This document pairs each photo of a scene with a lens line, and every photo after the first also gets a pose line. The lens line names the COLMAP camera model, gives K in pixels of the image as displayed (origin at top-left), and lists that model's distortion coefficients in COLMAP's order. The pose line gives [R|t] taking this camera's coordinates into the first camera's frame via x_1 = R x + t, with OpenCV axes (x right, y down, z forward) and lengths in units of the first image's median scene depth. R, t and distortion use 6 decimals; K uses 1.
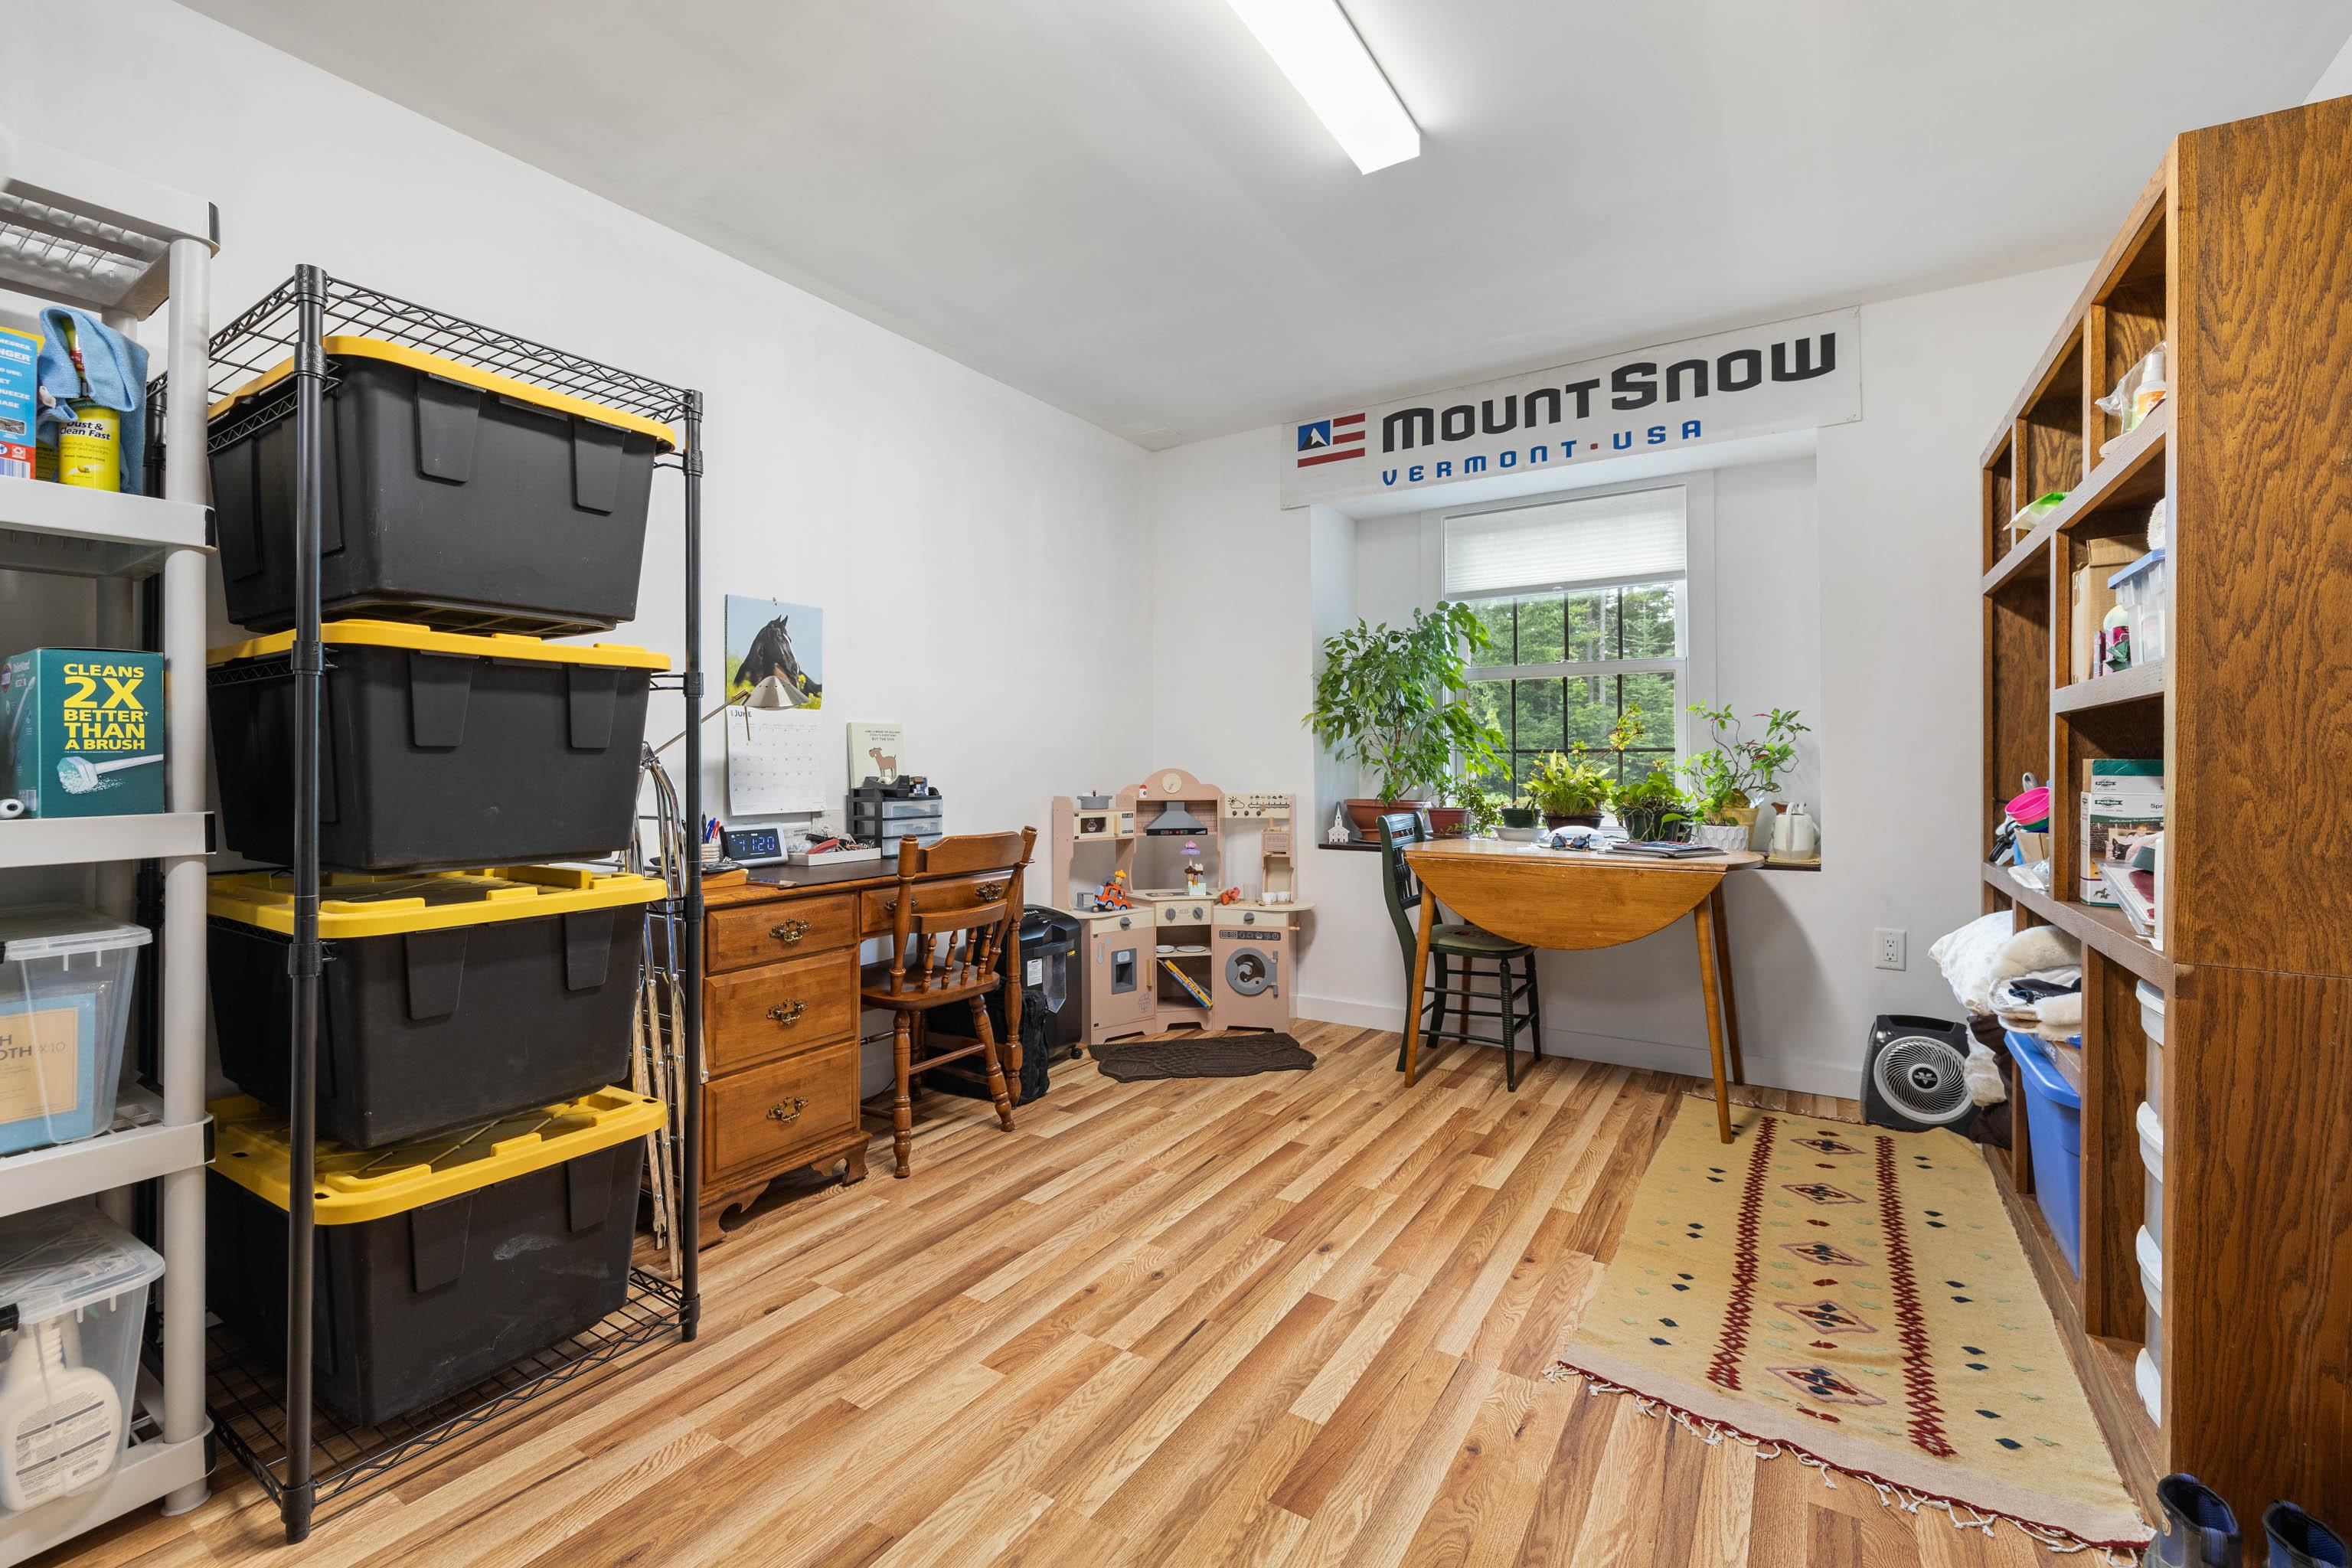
lens RADIAL K [[1000.2, 0, 1177.8], [0, 1000.2, 745.6], [0, 0, 1]] dist [-0.001029, -0.000078]
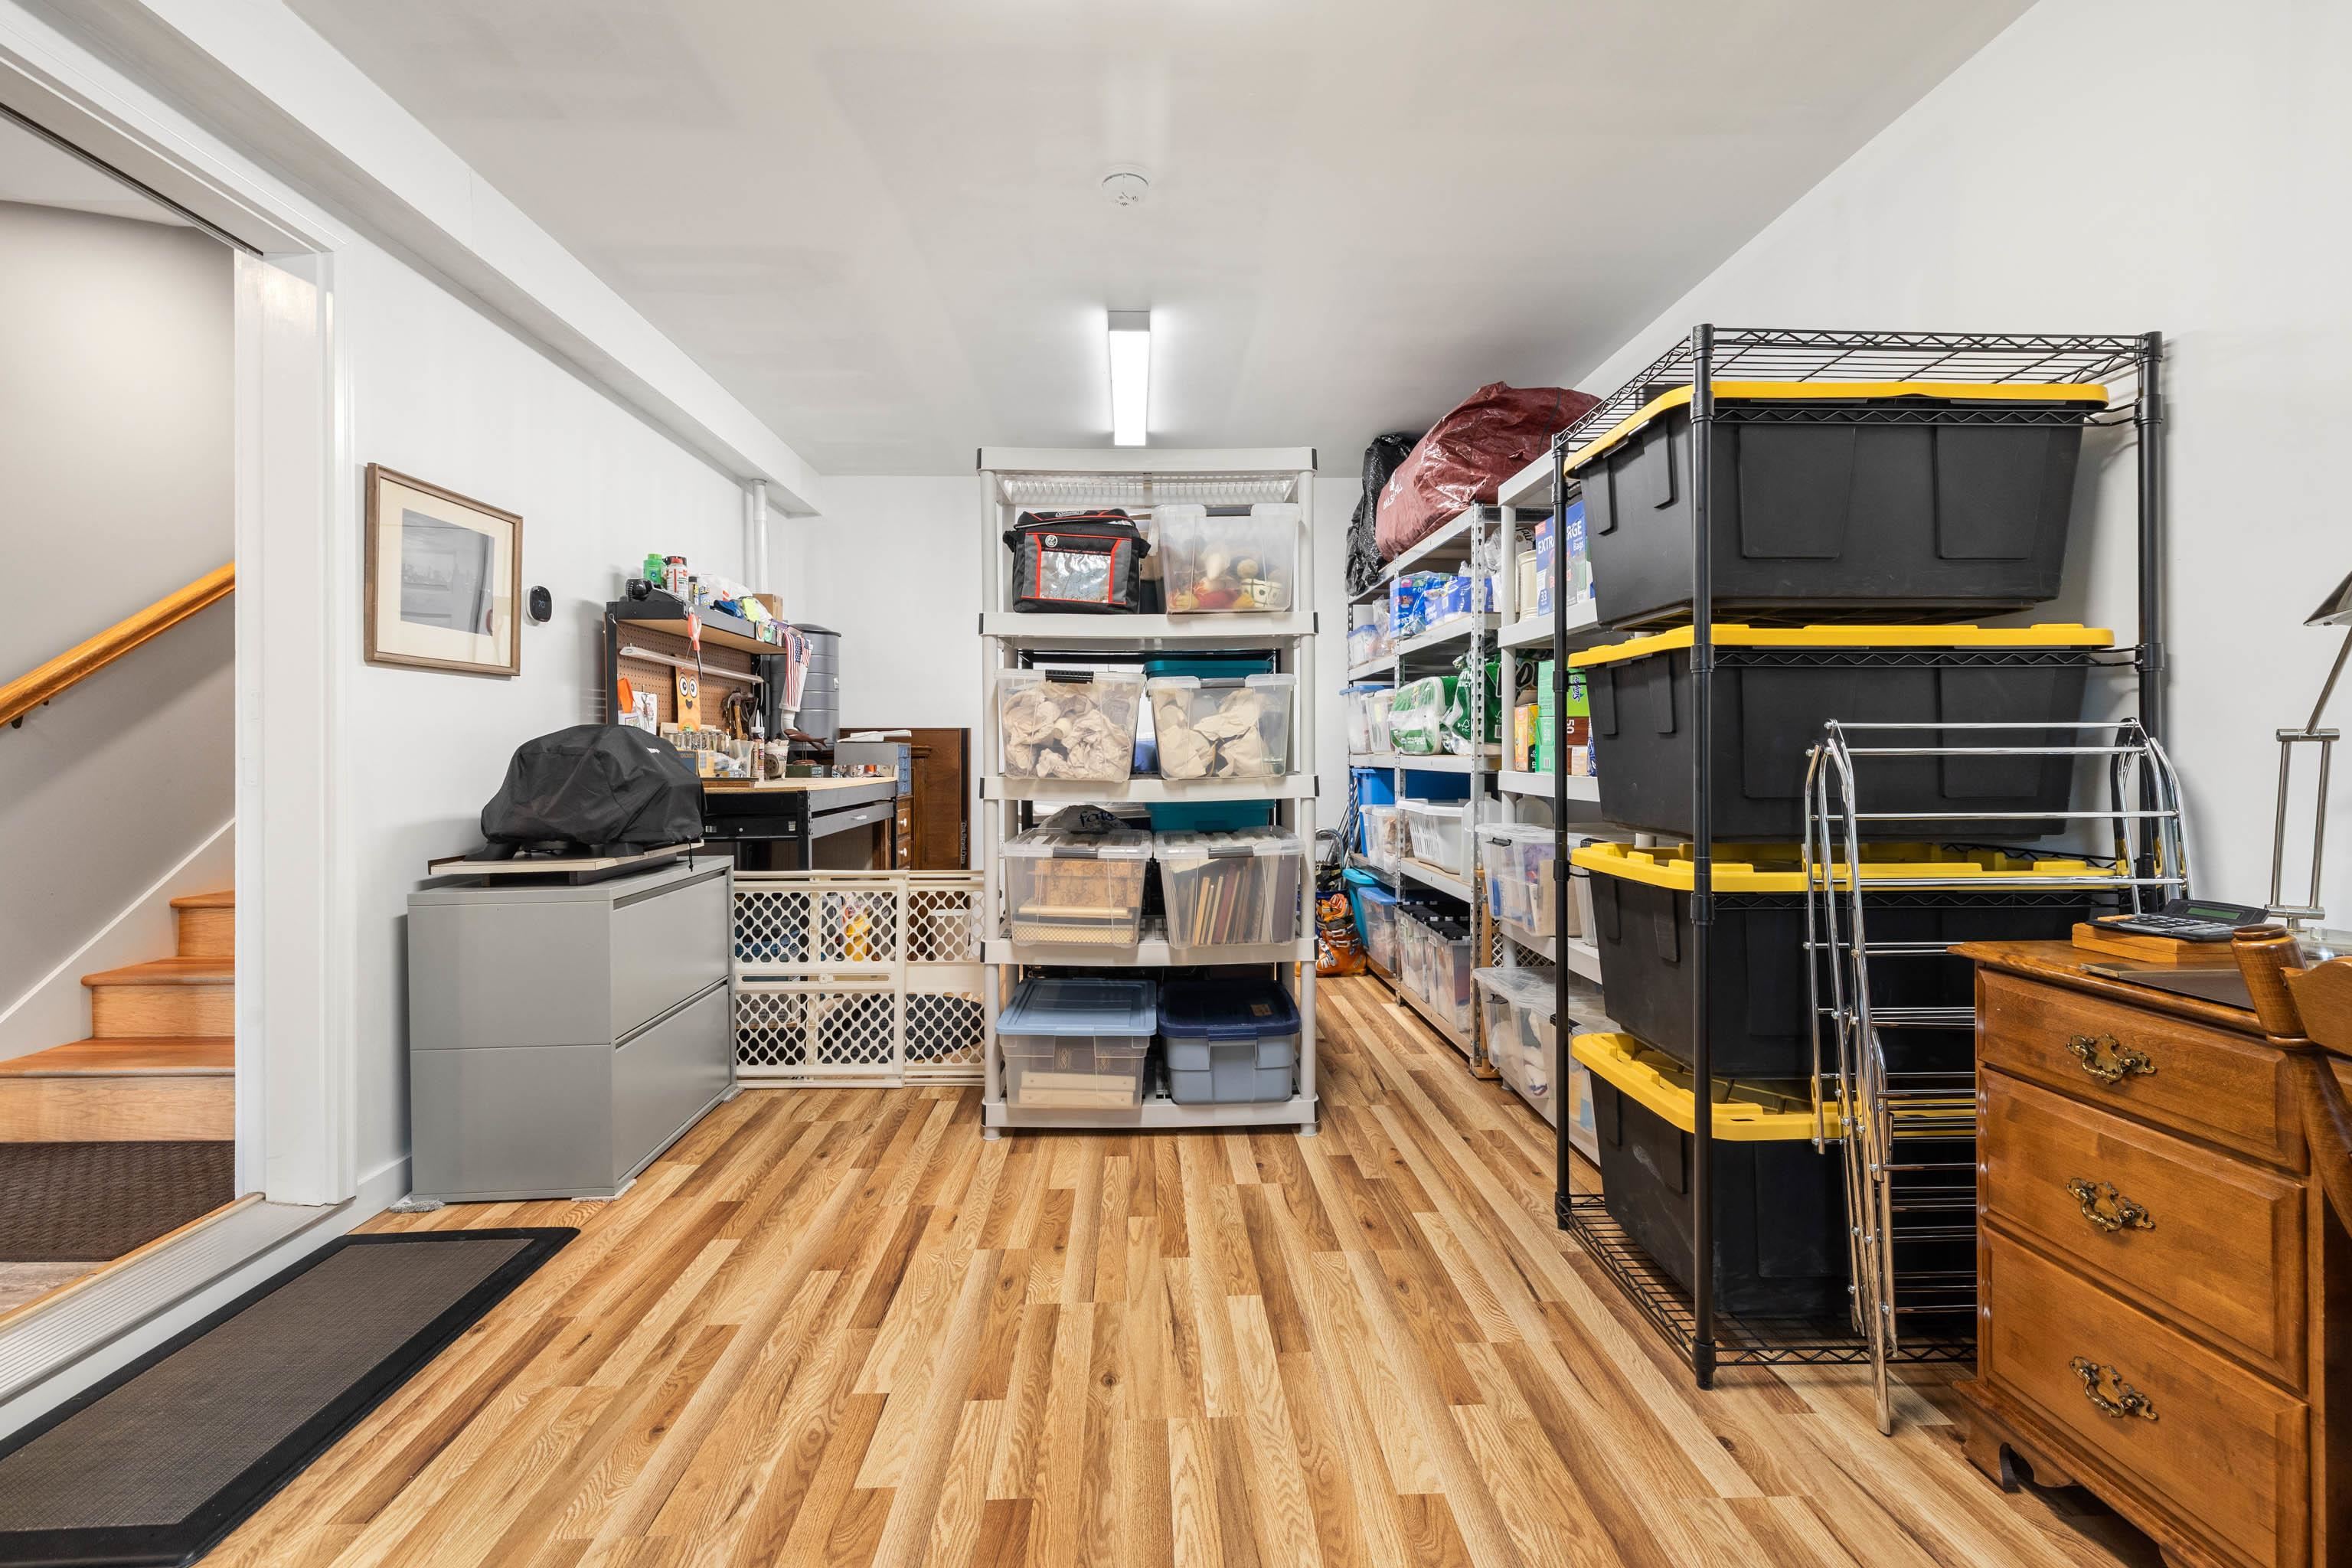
lens RADIAL K [[1037.6, 0, 1173.7], [0, 1037.6, 750.1], [0, 0, 1]] dist [0.001228, 0.000336]
pose [[-0.822499, 0.007605, -0.568716, 0.491471], [0.015542, 0.999838, -0.009107, 0.025281], [0.568554, -0.016329, -0.822484, 1.716394]]
